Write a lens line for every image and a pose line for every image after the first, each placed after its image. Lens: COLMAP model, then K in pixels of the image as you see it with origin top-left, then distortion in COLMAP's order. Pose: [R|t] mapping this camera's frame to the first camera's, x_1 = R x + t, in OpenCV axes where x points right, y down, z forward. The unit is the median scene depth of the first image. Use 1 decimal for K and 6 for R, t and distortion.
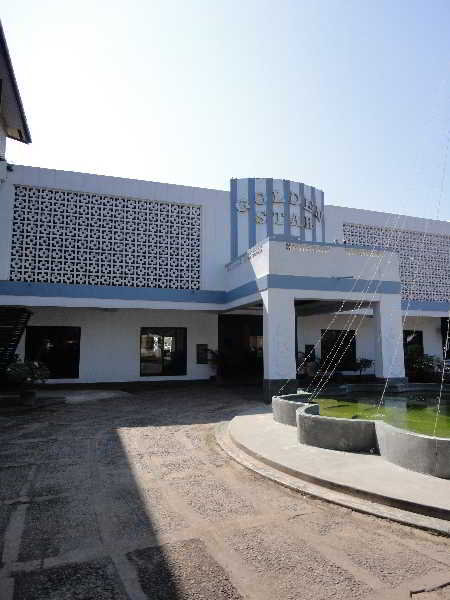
lens RADIAL K [[400.9, 0, 223.0], [0, 400.9, 302.4], [0, 0, 1]] dist [-0.006799, 0.004738]
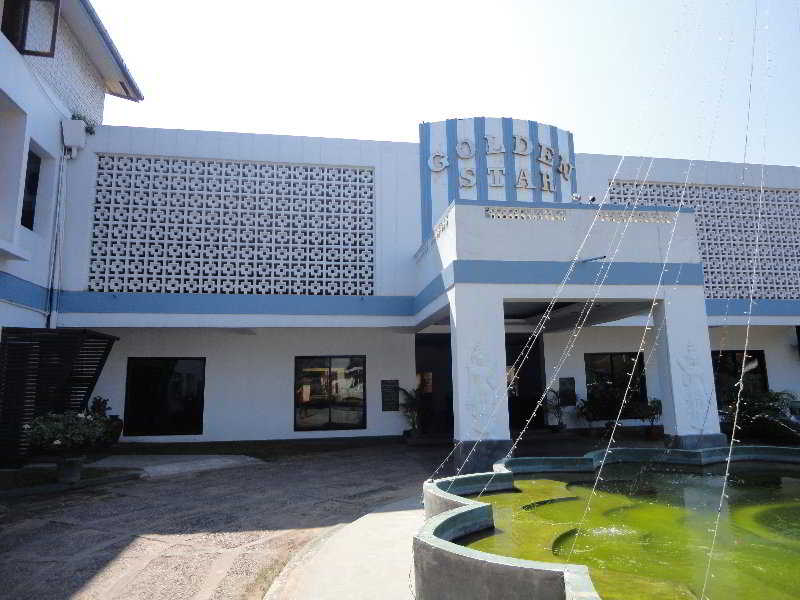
lens RADIAL K [[534.6, 0, 400.7], [0, 534.6, 300.9], [0, 0, 1]] dist [-0.006799, 0.004738]
pose [[0.987858, -0.038409, -0.150539, 0.109772], [0.032062, 0.998501, -0.044367, 0.016011], [0.152017, 0.039002, 0.987608, 0.154805]]
